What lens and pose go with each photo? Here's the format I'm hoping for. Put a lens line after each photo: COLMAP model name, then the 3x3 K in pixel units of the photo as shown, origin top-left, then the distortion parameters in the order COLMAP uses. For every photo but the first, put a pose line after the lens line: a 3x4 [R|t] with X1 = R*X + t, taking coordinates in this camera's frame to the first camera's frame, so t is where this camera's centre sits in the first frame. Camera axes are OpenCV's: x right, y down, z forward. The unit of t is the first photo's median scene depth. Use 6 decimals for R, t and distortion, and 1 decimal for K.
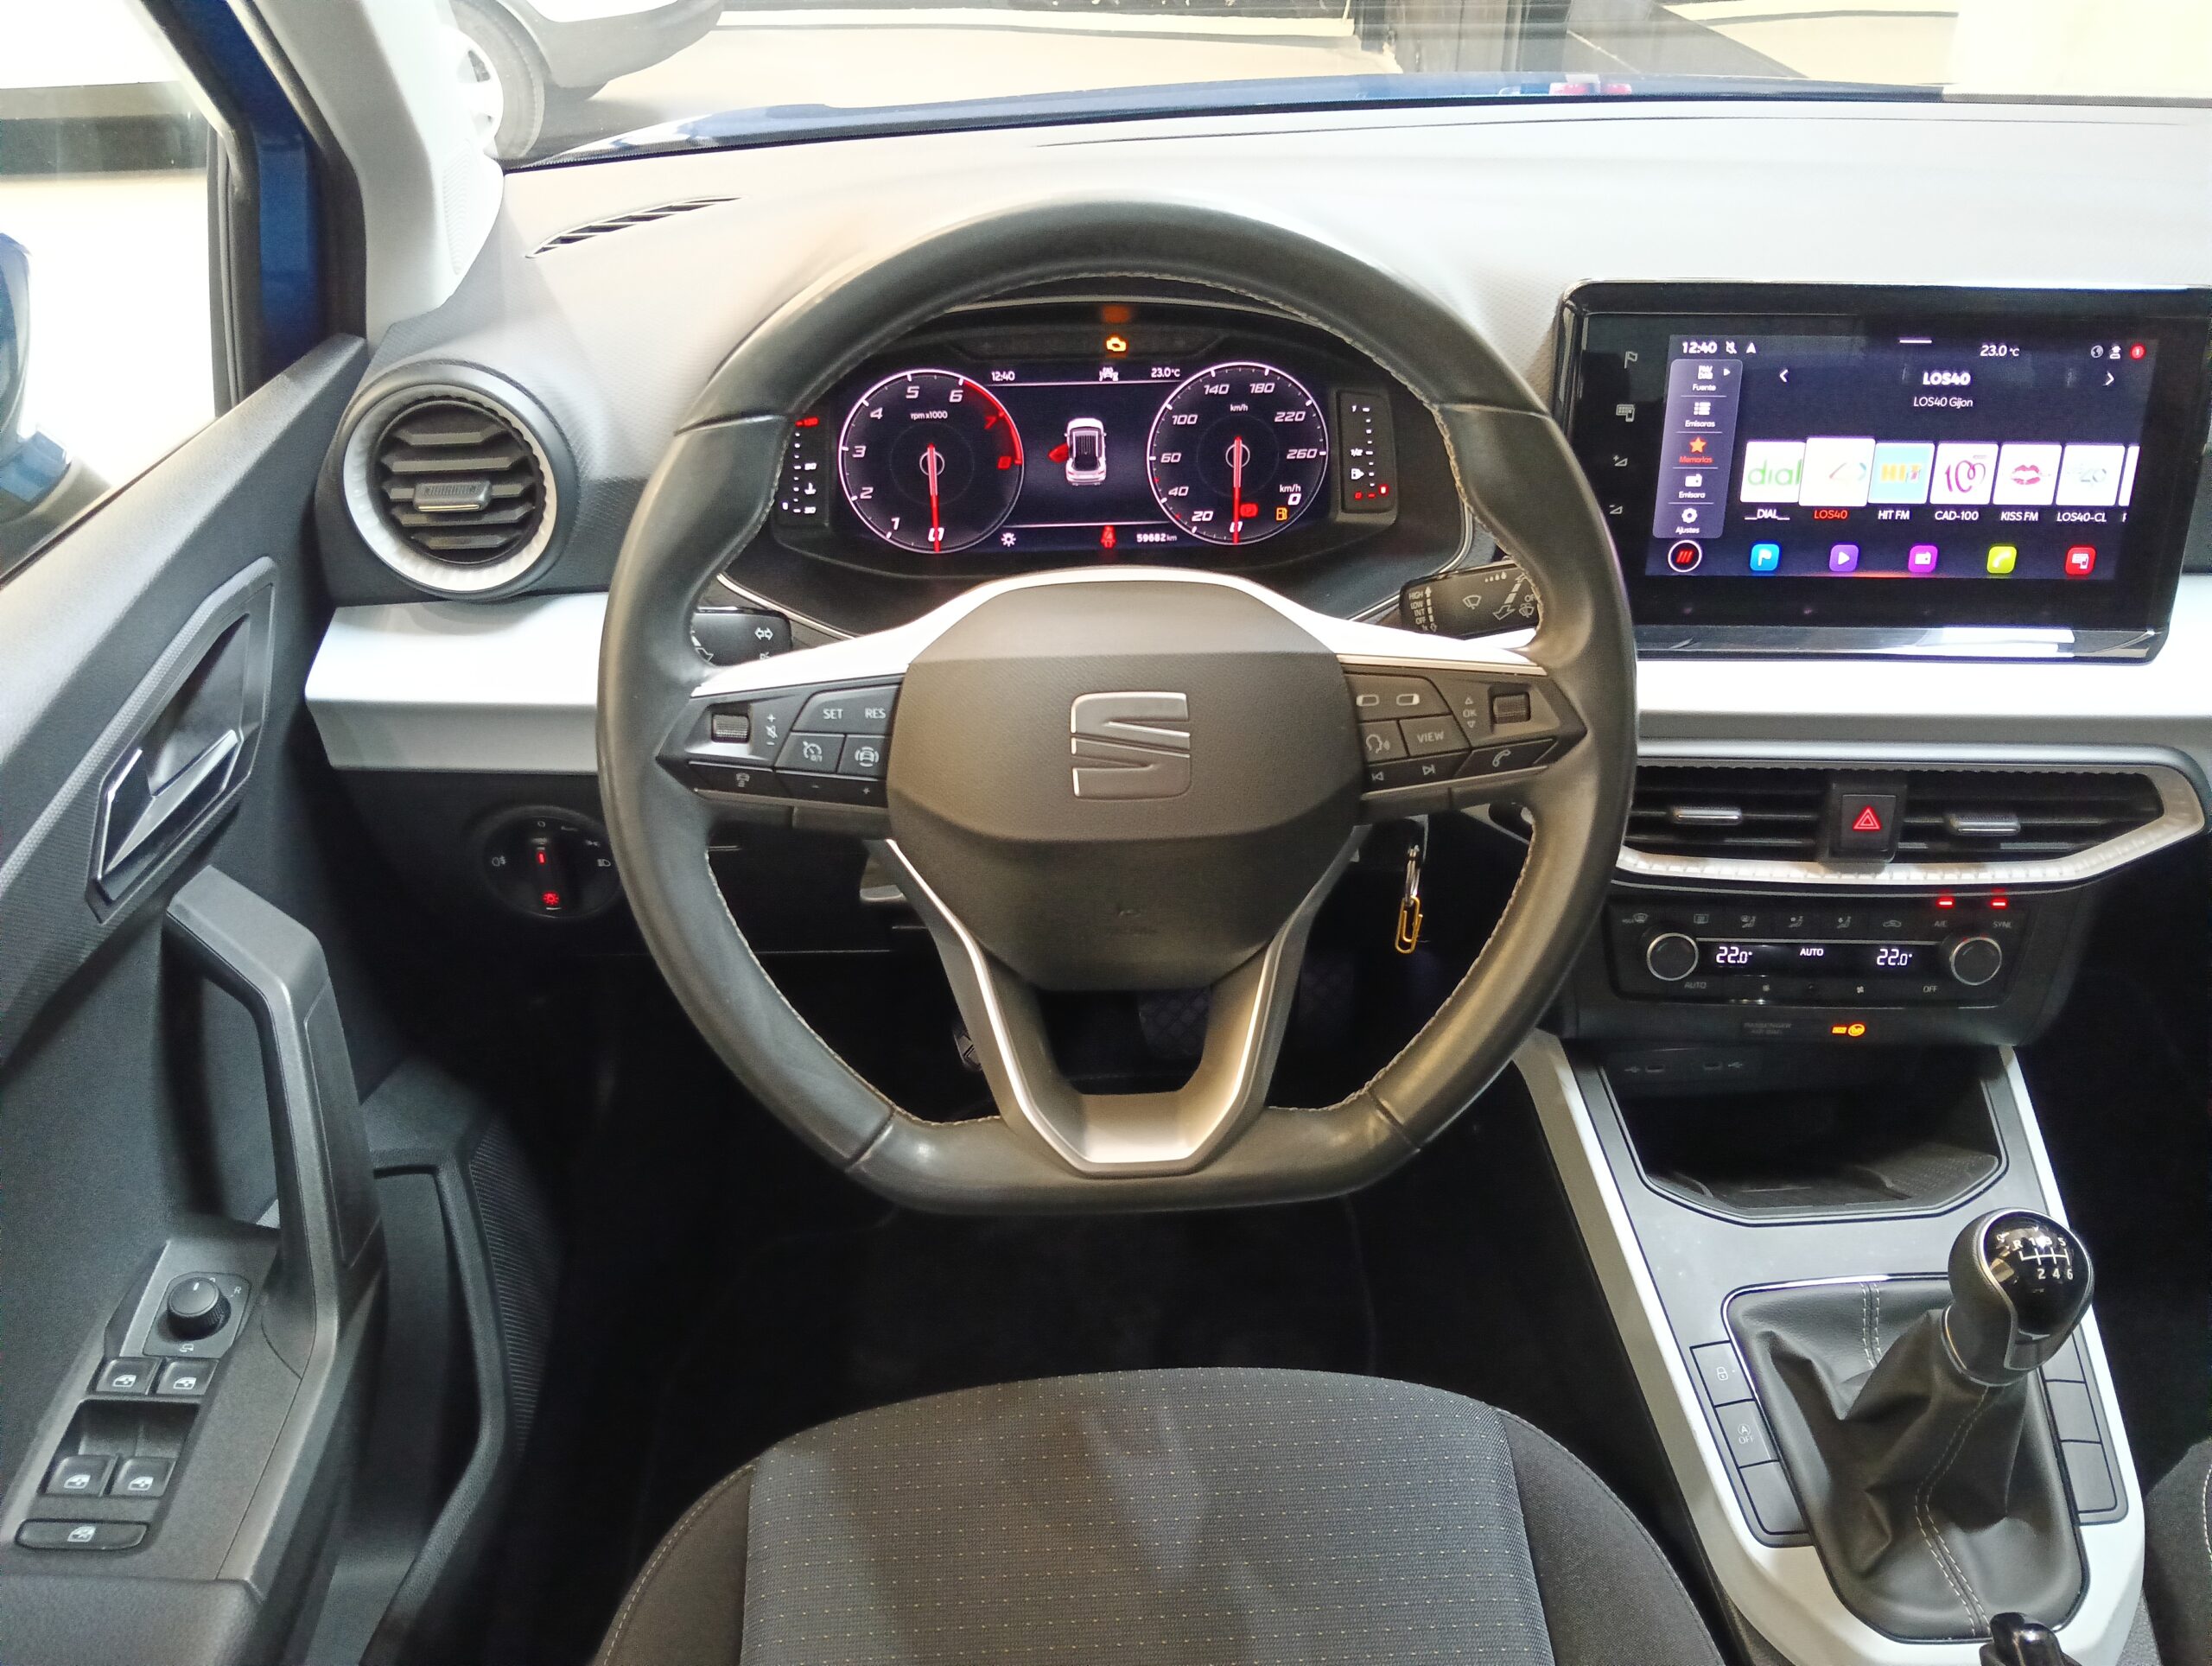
lens RADIAL K [[1862.1, 0, 1105.9], [0, 1862.1, 798.3], [0, 0, 1]] dist [0.050014, -0.076939]
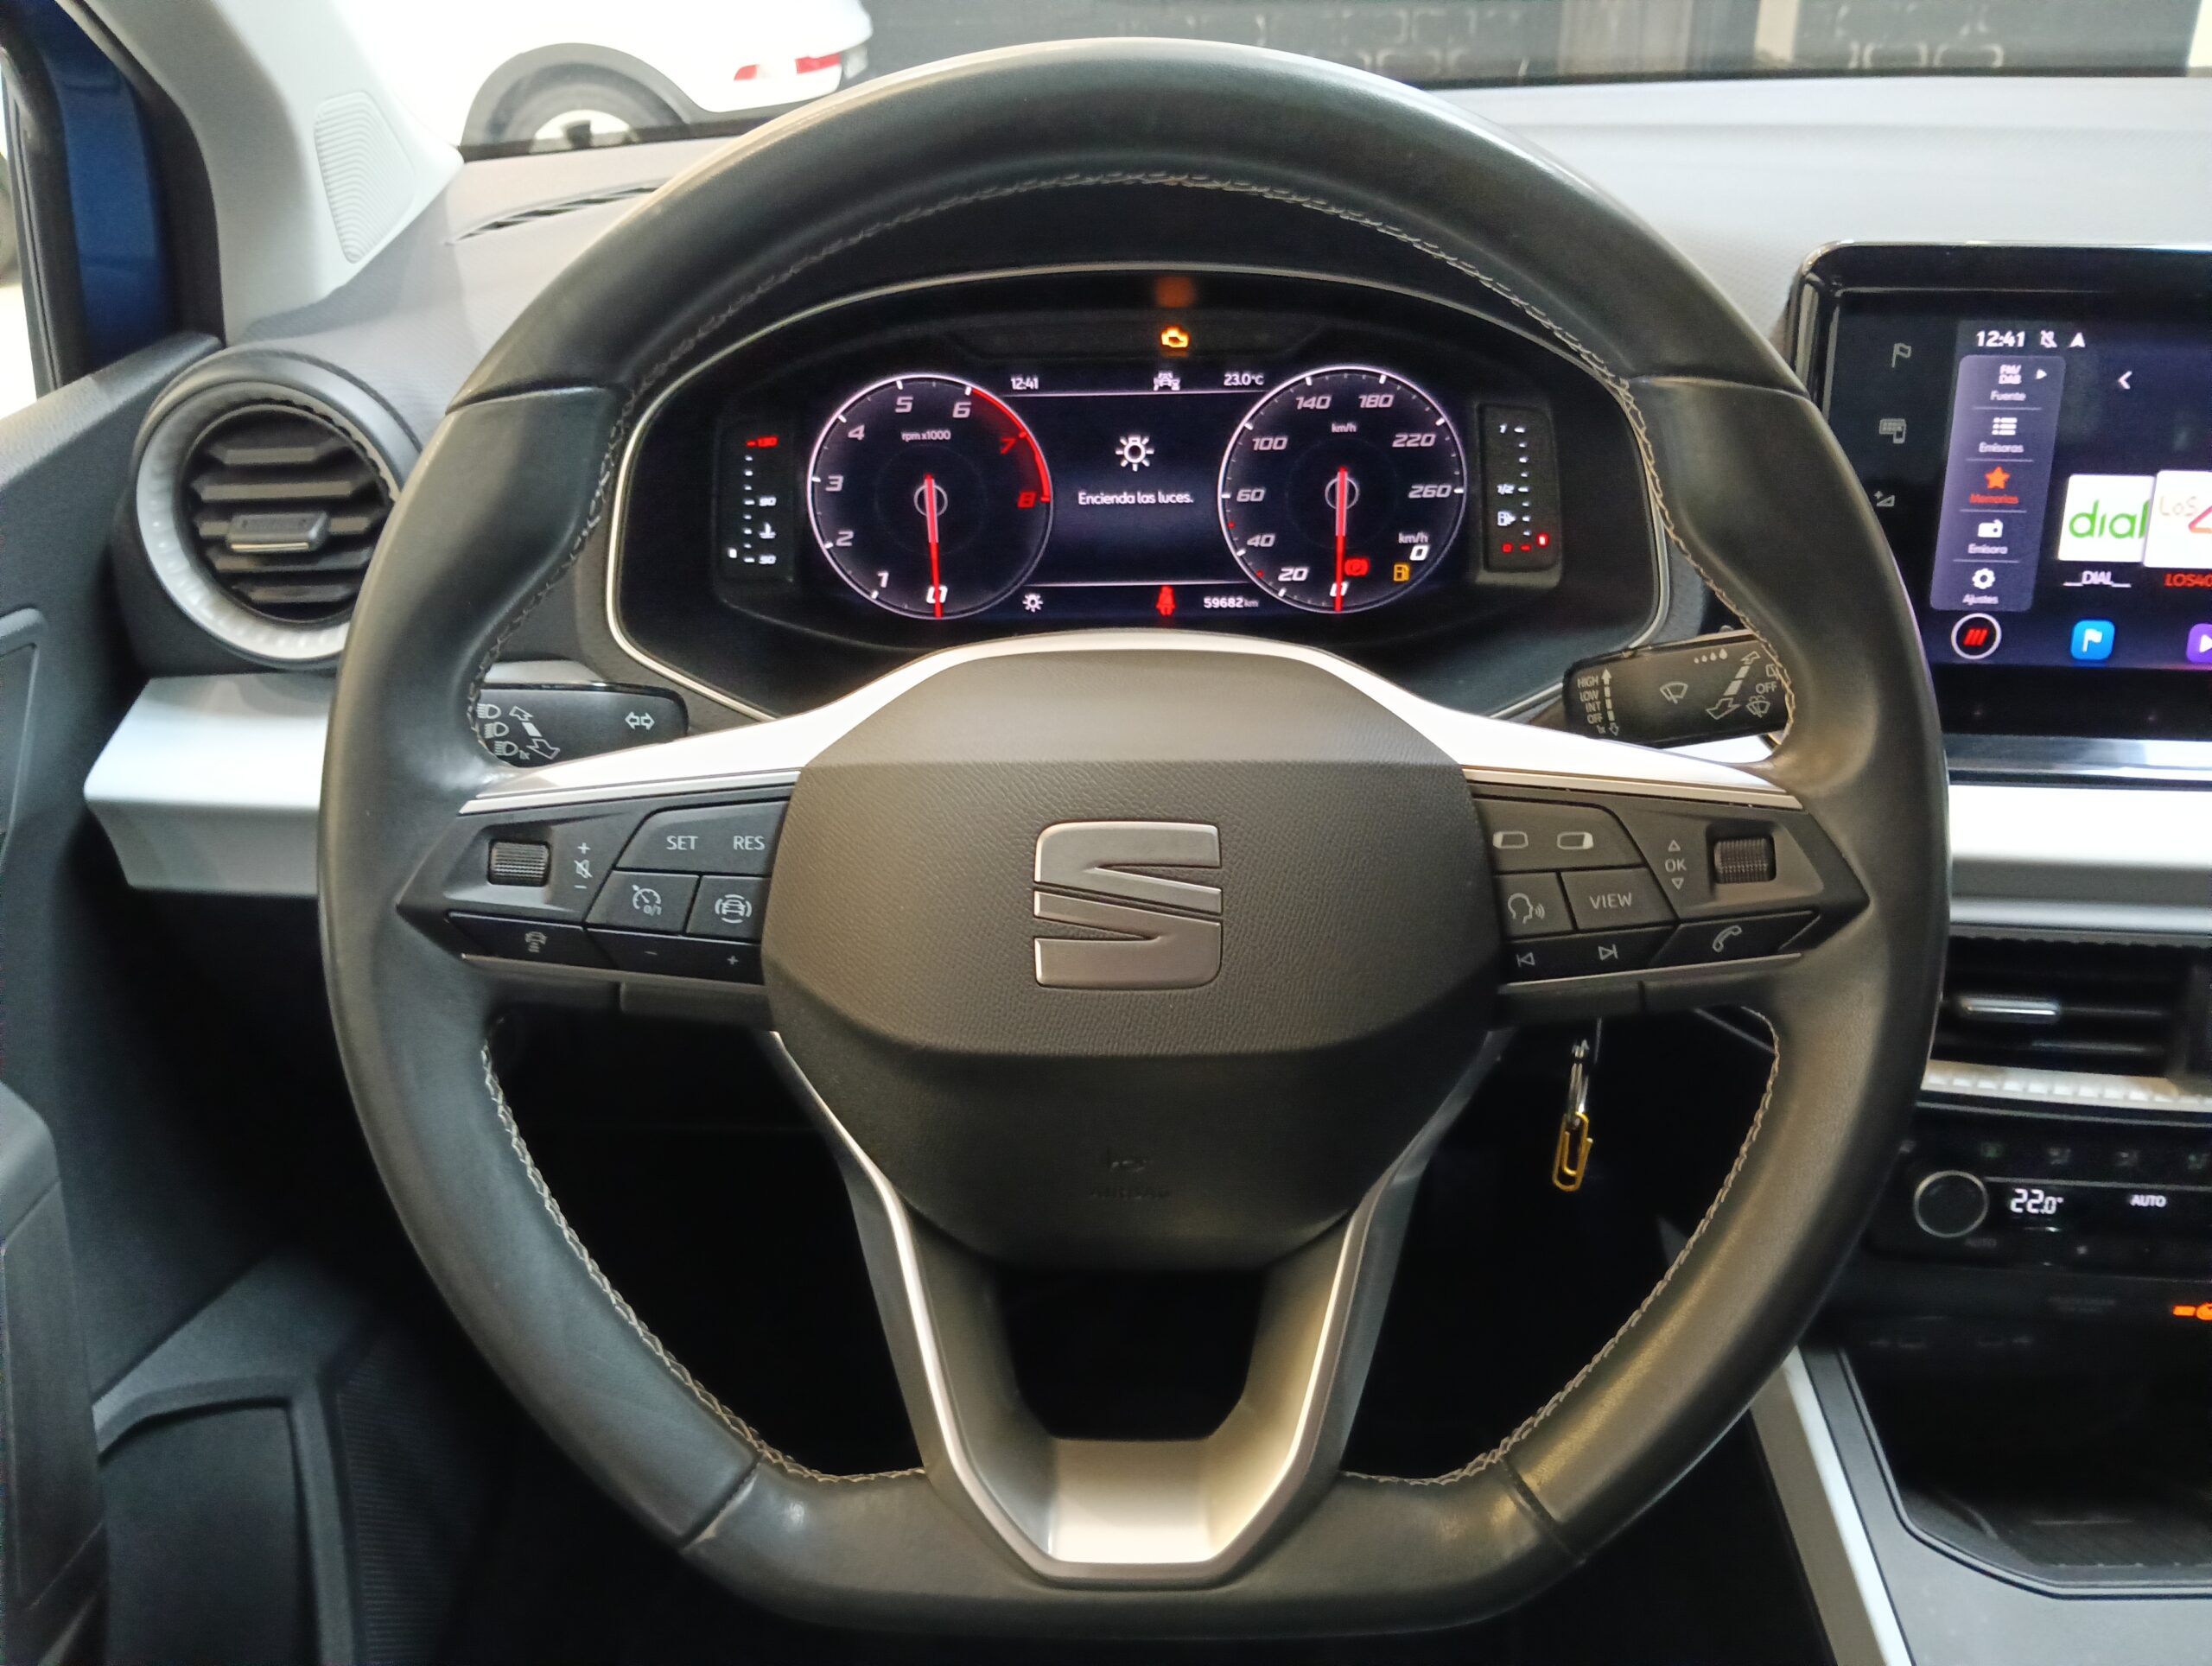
lens RADIAL K [[1825.1, 0, 1111.1], [0, 1825.1, 783.6], [0, 0, 1]] dist [0.011012, -0.054408]
pose [[0.995998, 0.020925, -0.086895, 0.048180], [-0.026119, 0.997912, -0.059073, -0.026176], [0.085477, 0.061106, 0.994465, 0.304185]]
